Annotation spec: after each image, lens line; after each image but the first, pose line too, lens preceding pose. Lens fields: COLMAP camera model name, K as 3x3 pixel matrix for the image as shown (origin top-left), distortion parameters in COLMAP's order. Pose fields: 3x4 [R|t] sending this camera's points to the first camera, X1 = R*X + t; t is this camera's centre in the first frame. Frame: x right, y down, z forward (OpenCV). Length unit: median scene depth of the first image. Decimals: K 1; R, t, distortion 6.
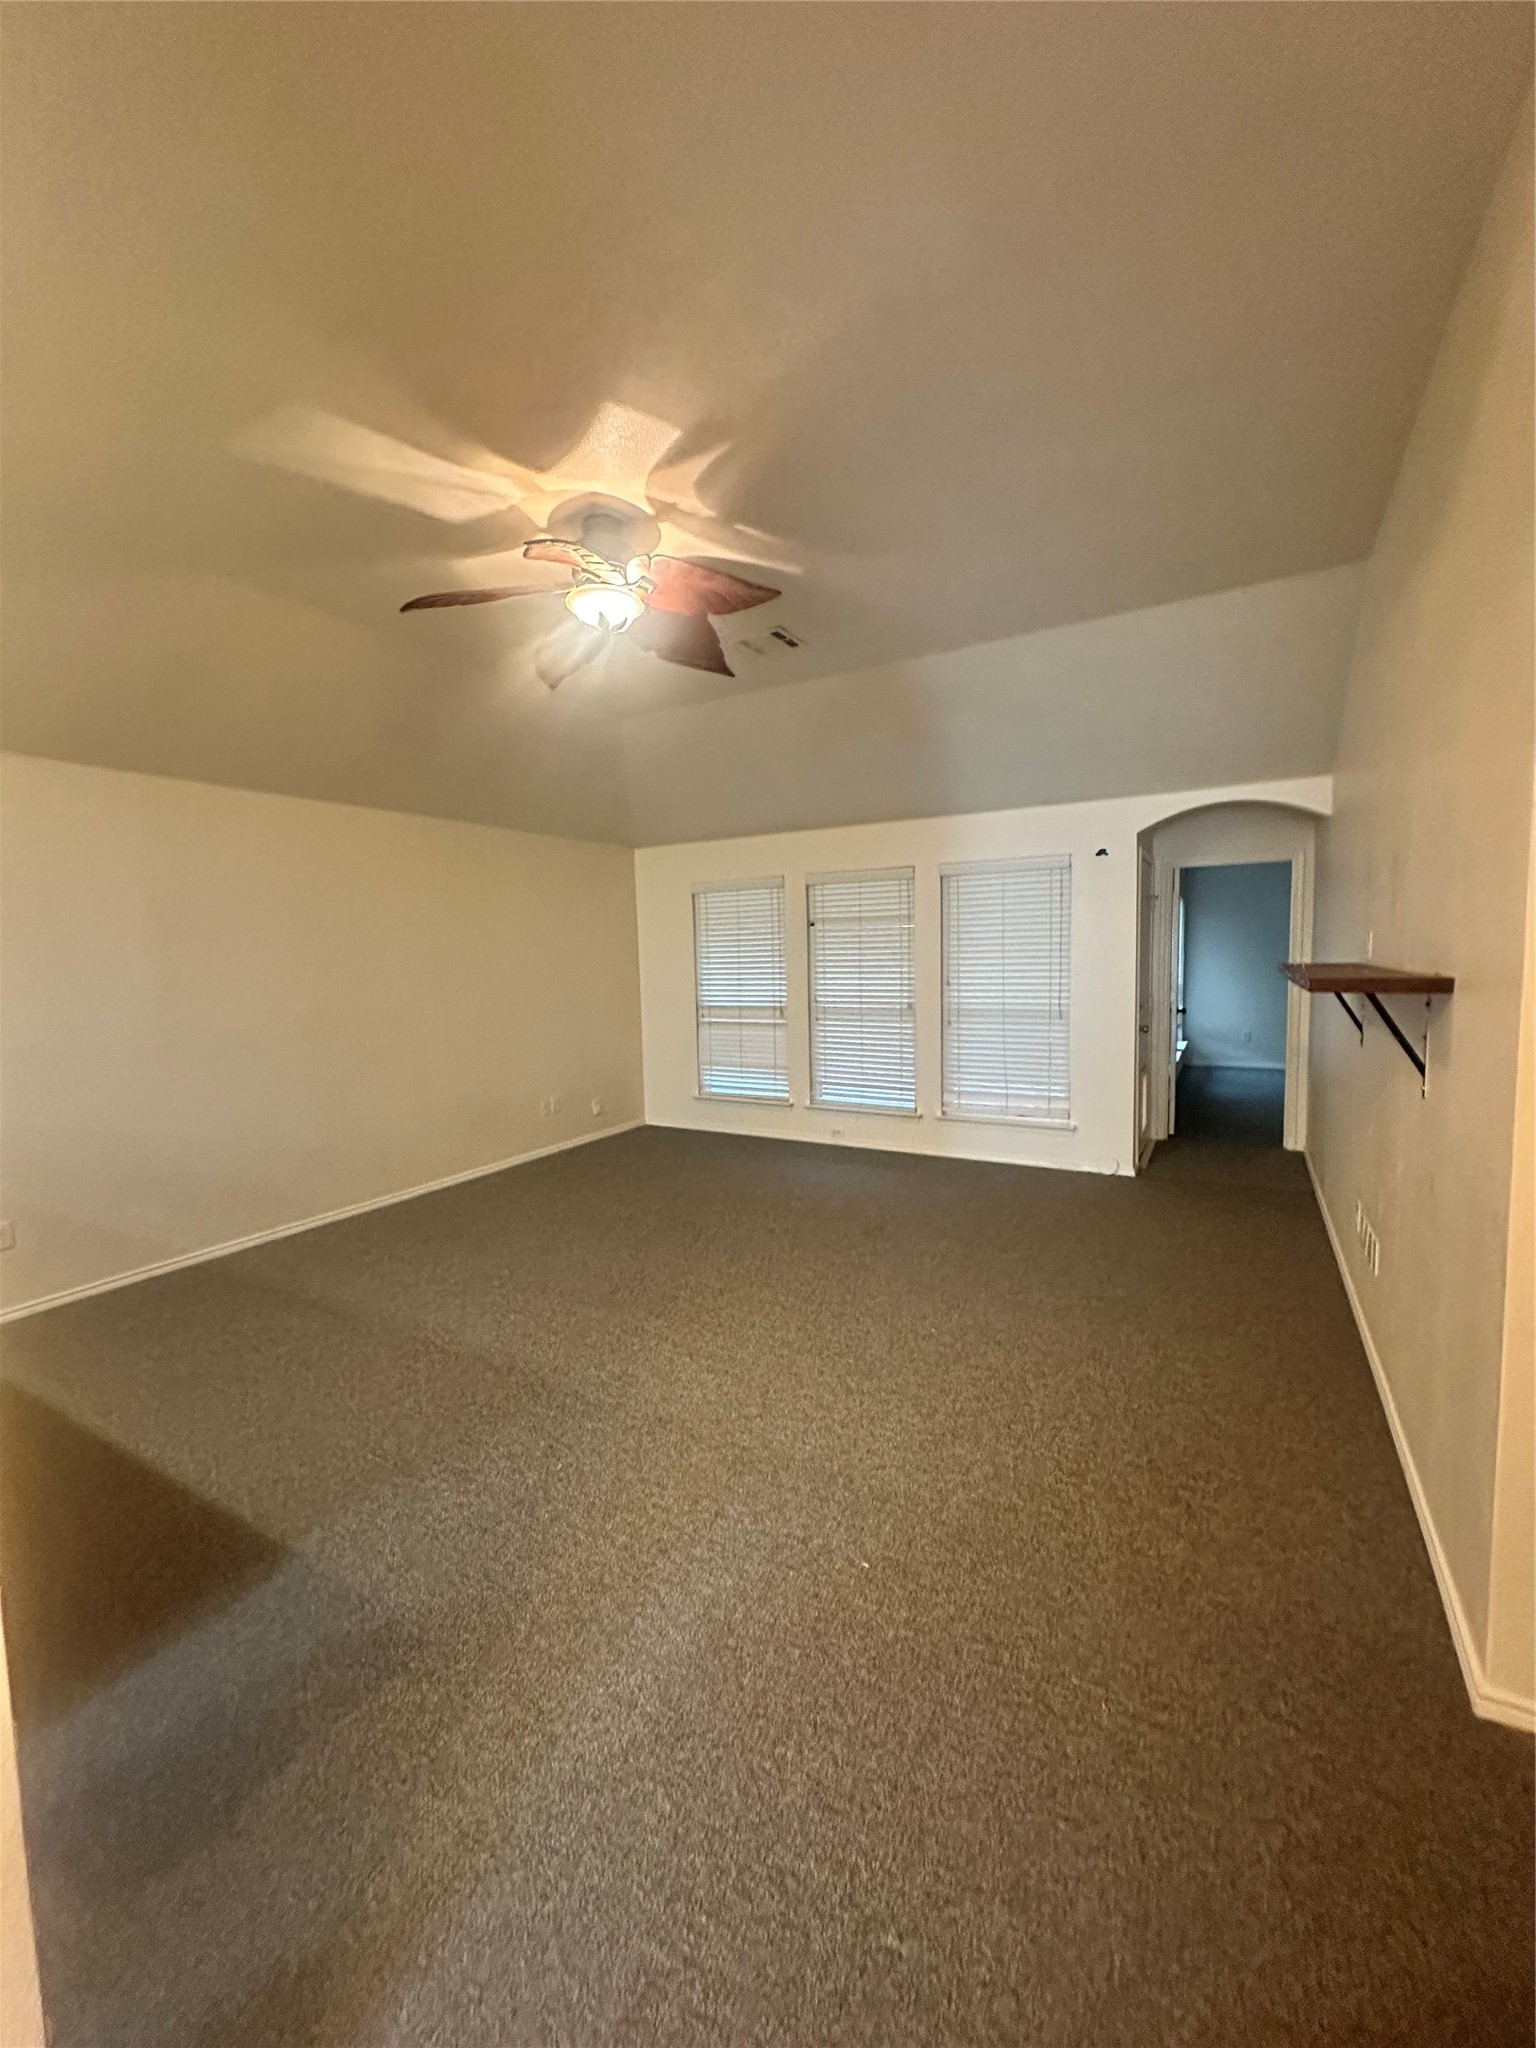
lens RADIAL K [[815.3, 0, 772.9], [0, 815.3, 1017.0], [0, 0, 1]] dist [0.001471, 0.000562]
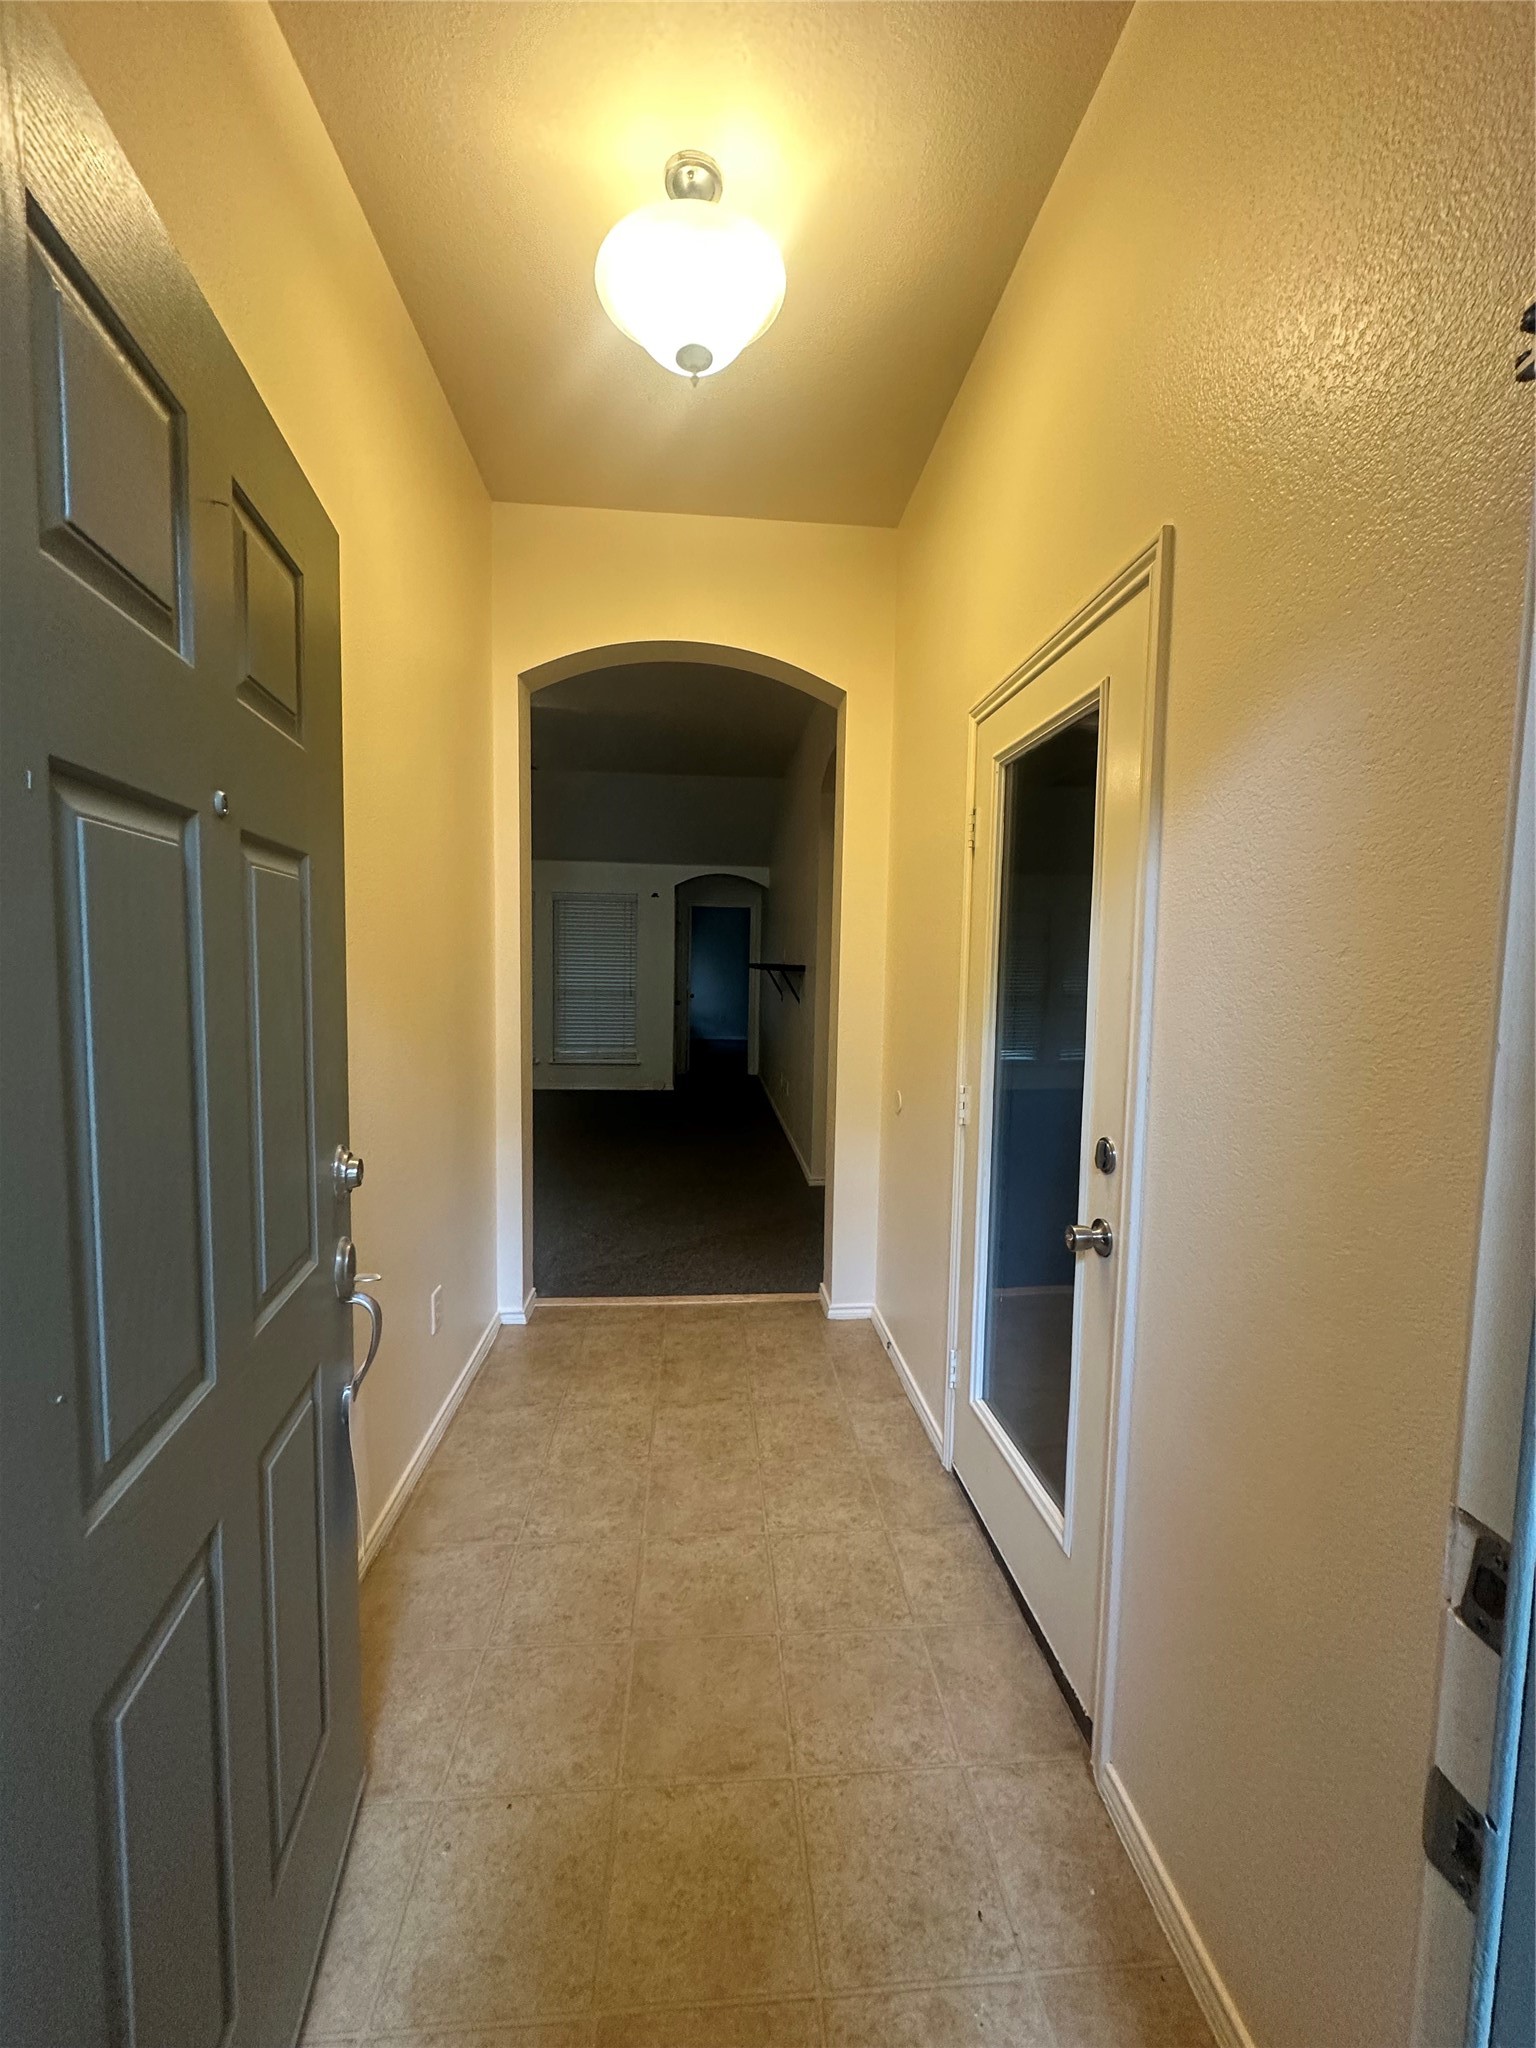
lens RADIAL K [[815.3, 0, 764.9], [0, 815.3, 1022.4], [0, 0, 1]] dist [0.001471, 0.000562]
pose [[0.832922, -0.003685, 0.553379, -0.308933], [0.007217, 0.999965, -0.004205, 0.061623], [-0.553344, 0.007496, 0.832919, -0.473137]]
